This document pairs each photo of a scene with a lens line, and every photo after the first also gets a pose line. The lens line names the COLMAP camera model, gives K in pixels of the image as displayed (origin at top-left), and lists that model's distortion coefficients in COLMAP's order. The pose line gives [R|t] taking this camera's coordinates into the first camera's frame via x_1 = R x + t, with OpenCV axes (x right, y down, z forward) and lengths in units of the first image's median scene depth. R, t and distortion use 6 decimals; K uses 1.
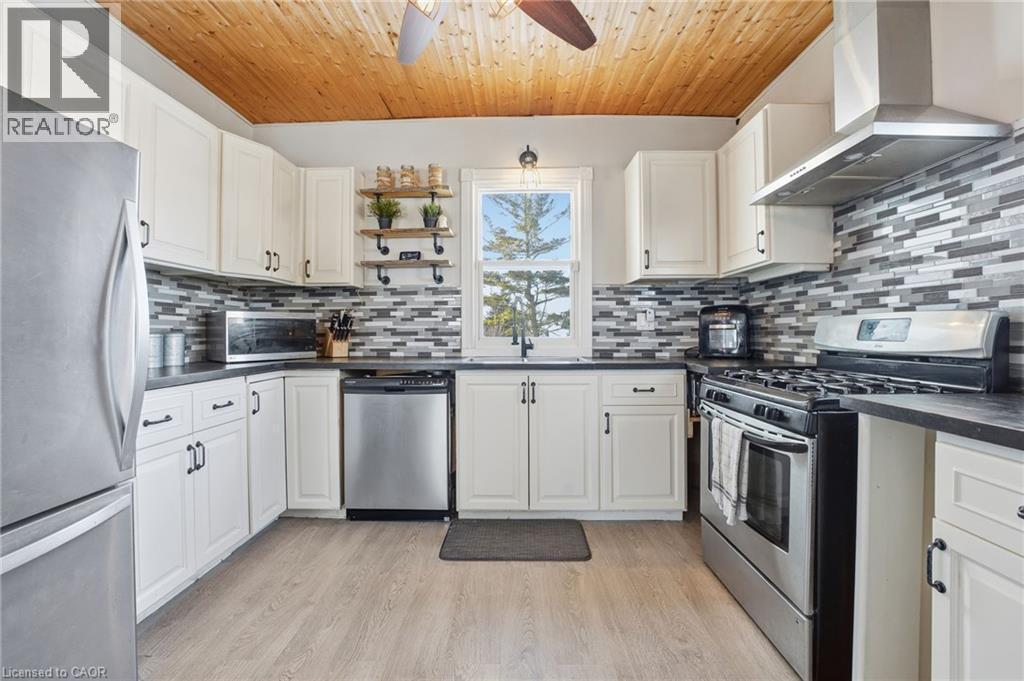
lens RADIAL K [[420.9, 0, 512.6], [0, 420.9, 335.6], [0, 0, 1]] dist [-0.000850, -0.000049]
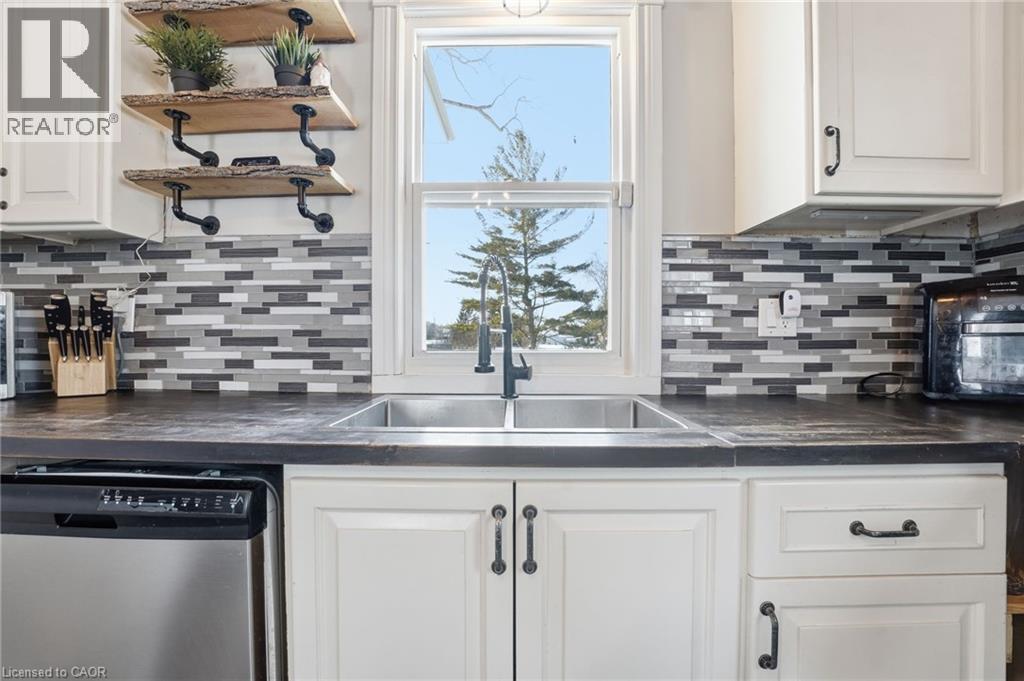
lens RADIAL K [[420.9, 0, 512.0], [0, 420.9, 340.2], [0, 0, 1]] dist [-0.000850, -0.000049]
pose [[0.999975, 0.004737, 0.005189, 0.026590], [-0.004727, 0.999987, -0.001930, -0.006523], [-0.005198, 0.001905, 0.999985, 0.543439]]
